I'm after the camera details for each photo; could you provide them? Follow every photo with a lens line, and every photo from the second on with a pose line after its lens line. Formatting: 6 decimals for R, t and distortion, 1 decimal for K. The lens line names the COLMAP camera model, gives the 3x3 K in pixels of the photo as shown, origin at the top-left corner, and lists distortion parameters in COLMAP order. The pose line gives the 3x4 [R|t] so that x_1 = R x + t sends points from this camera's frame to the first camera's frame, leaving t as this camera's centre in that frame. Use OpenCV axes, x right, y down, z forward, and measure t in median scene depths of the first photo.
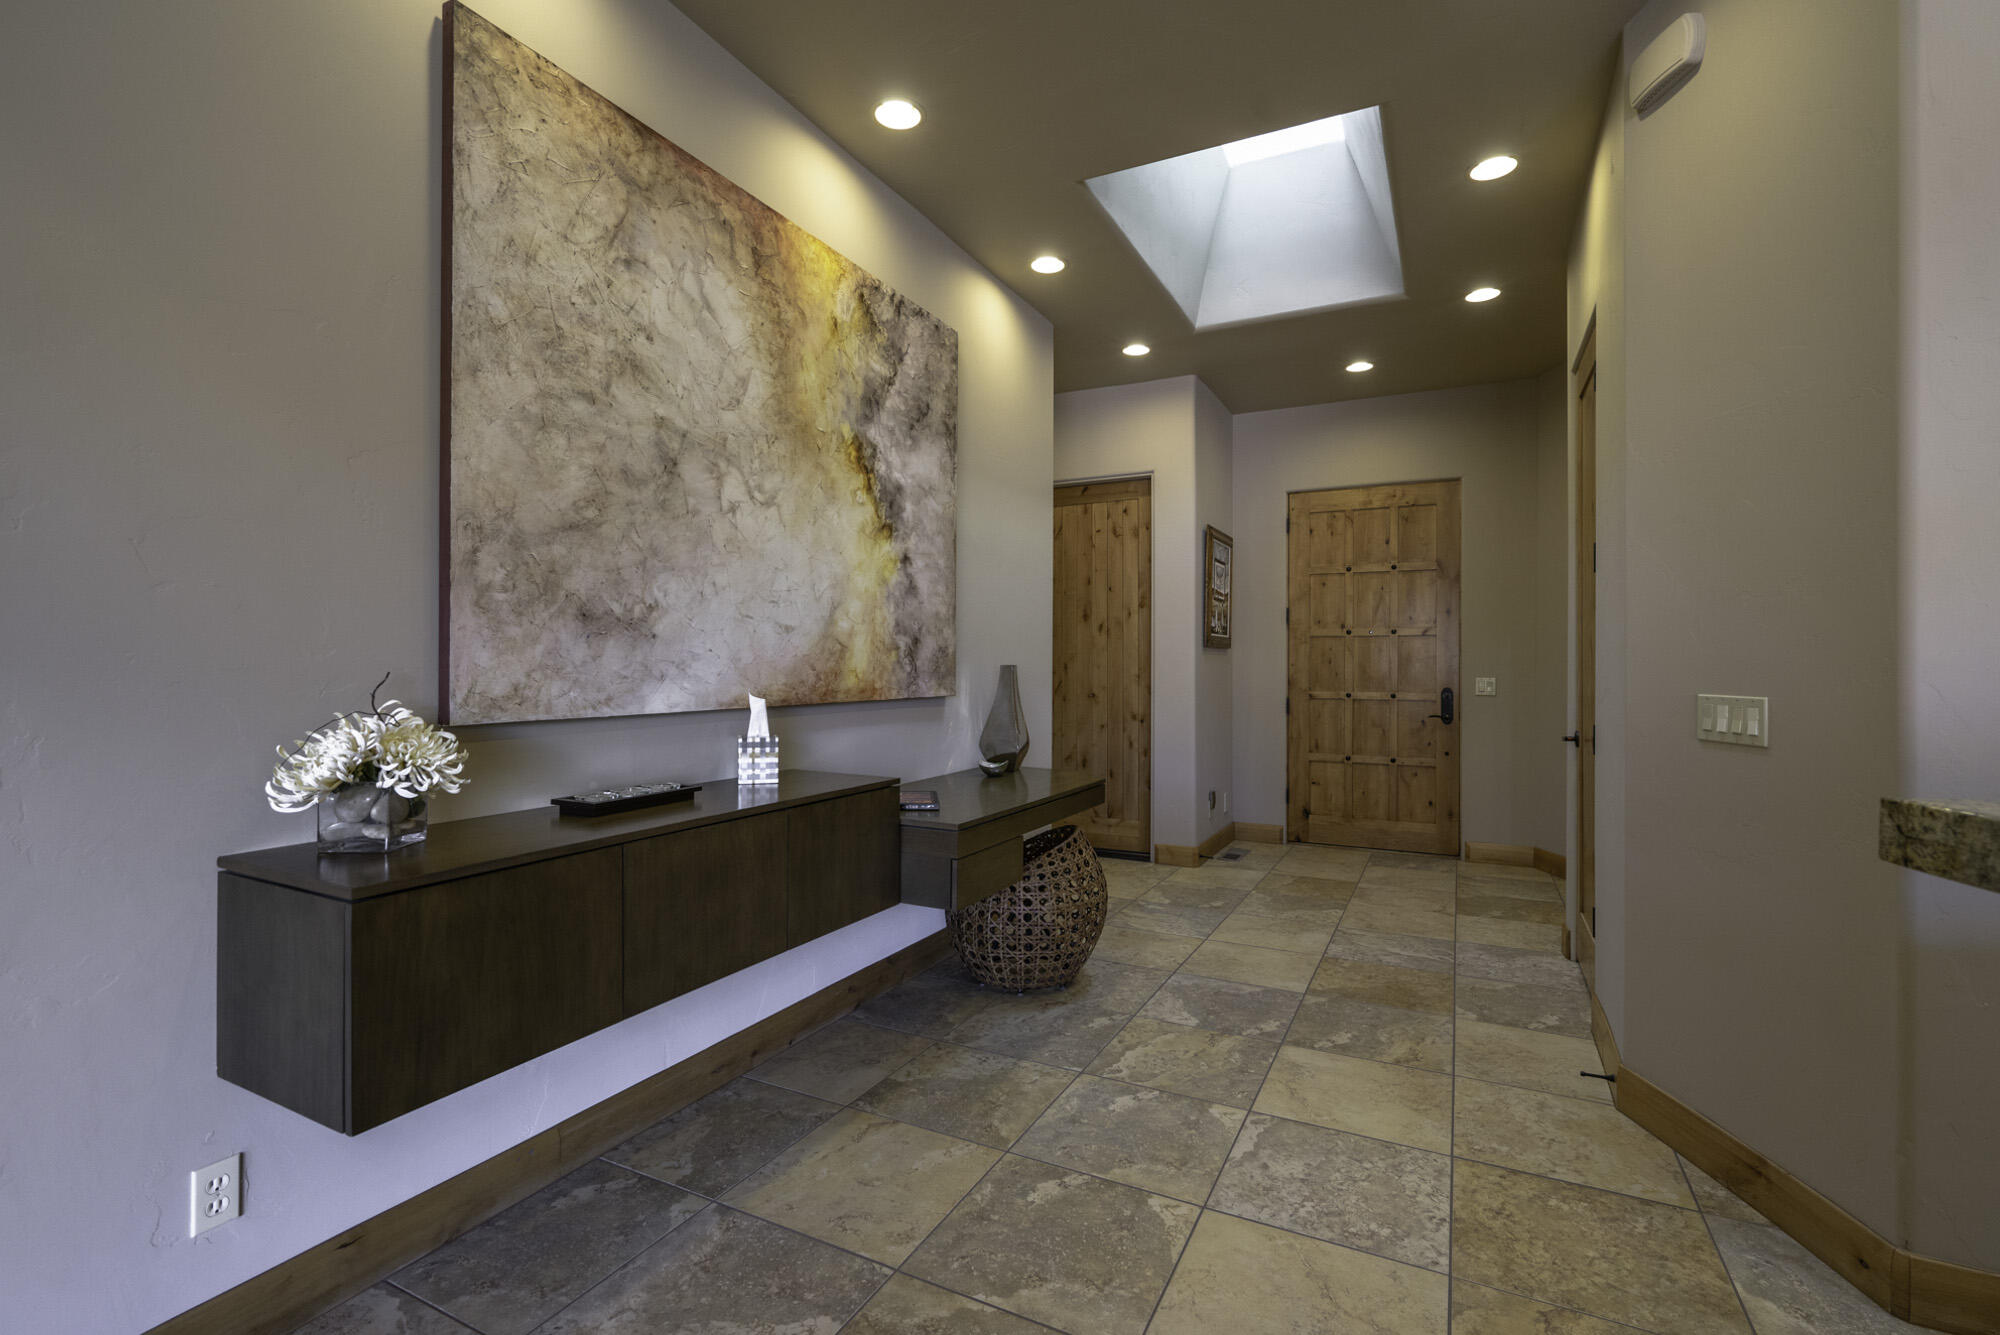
lens RADIAL K [[902.1, 0, 998.8], [0, 902.1, 667.7], [0, 0, 1]] dist [-0.004776, 0.003454]
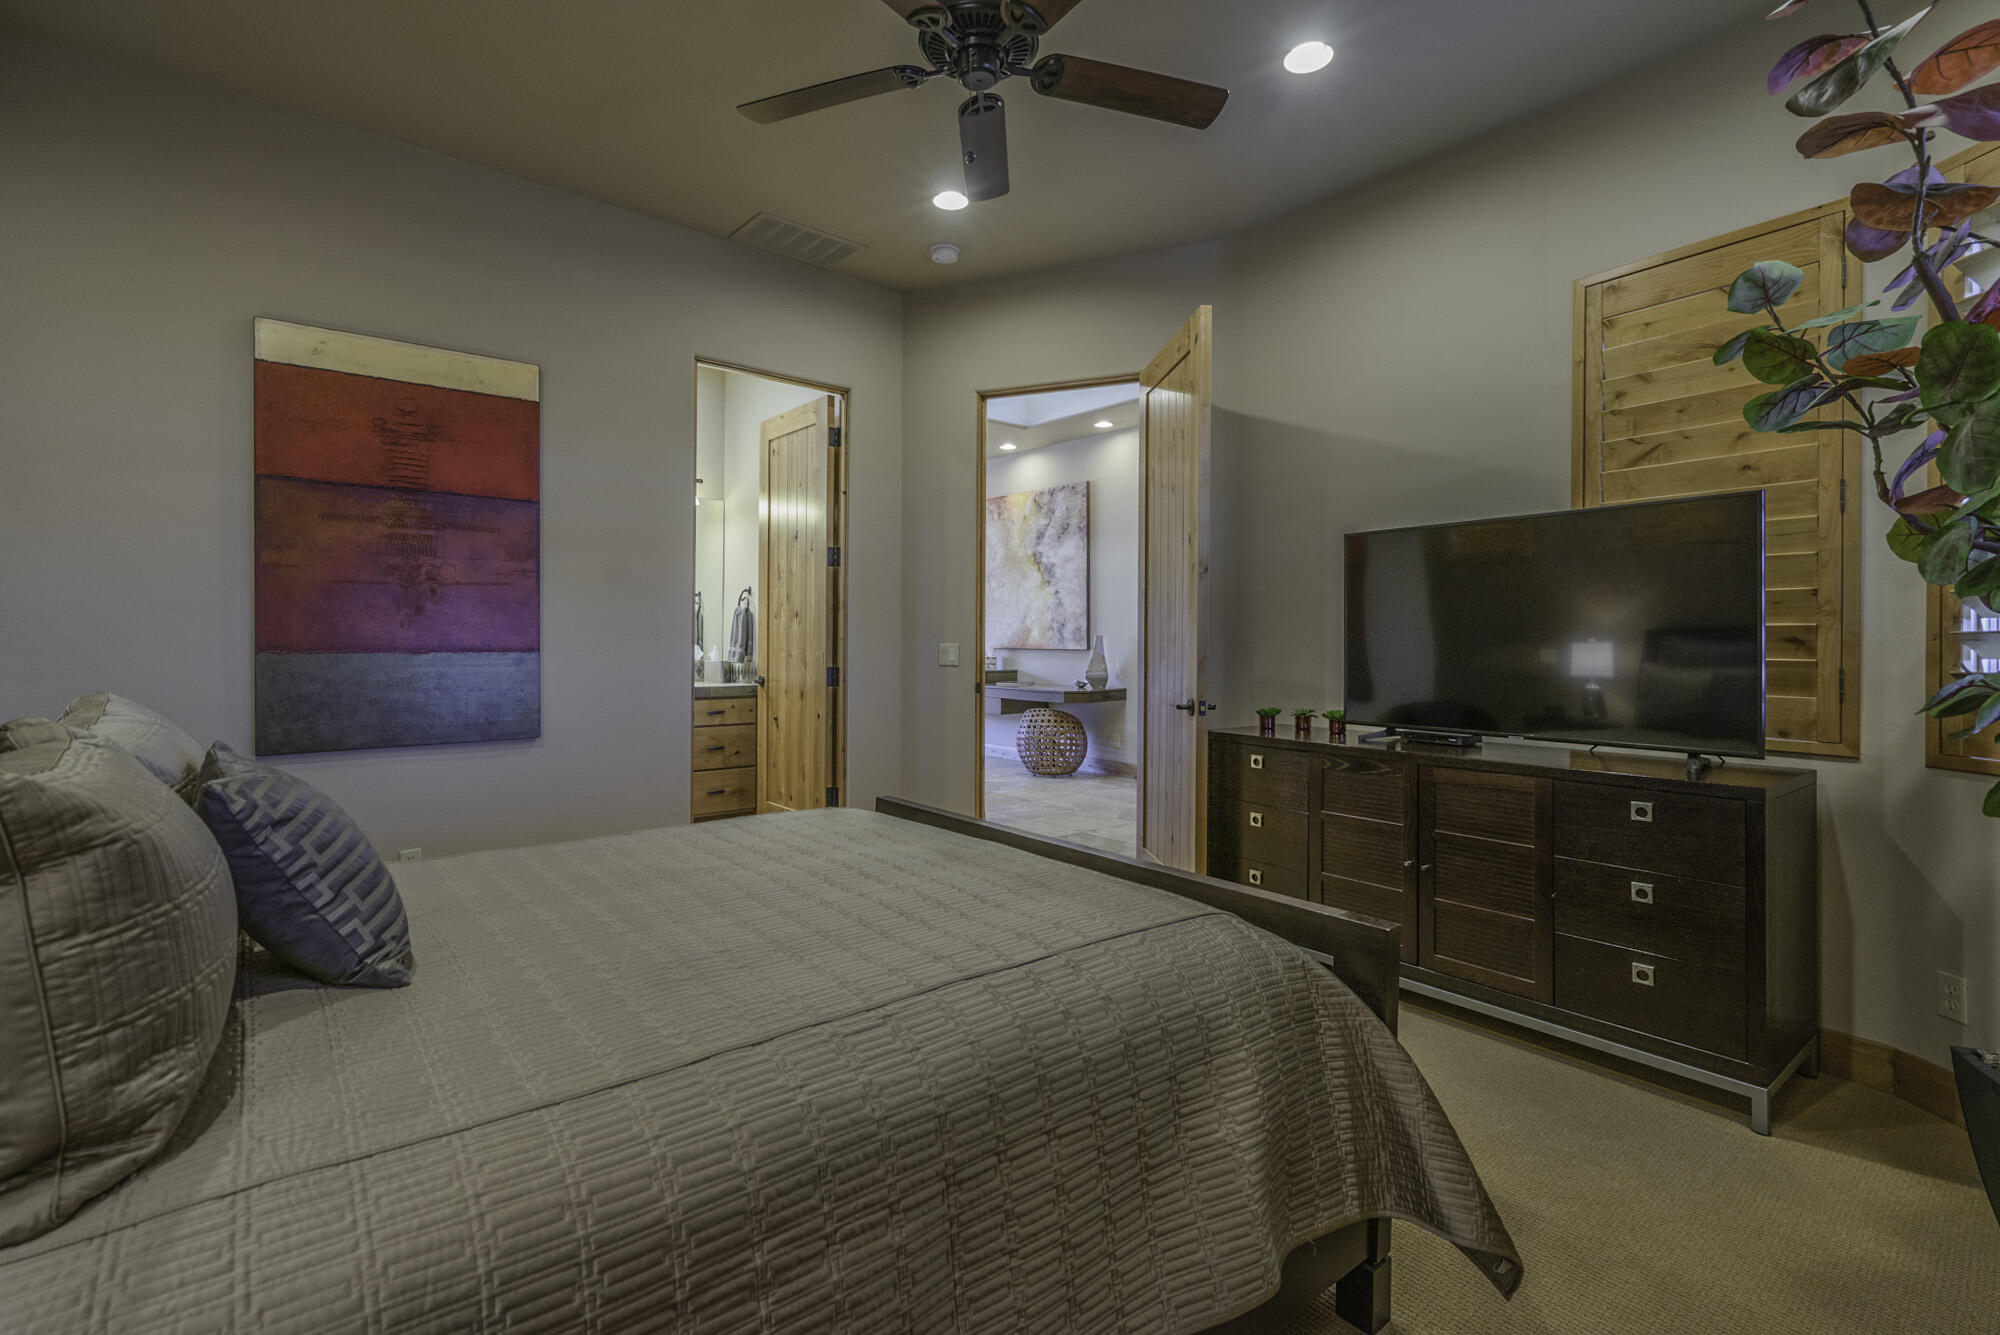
lens RADIAL K [[902.1, 0, 992.1], [0, 902.1, 655.8], [0, 0, 1]] dist [-0.004776, 0.003454]
pose [[-0.376454, -0.004162, -0.926426, 2.324050], [-0.013156, 0.999913, 0.000854, 0.053893], [0.926342, 0.012509, -0.376476, 1.836559]]
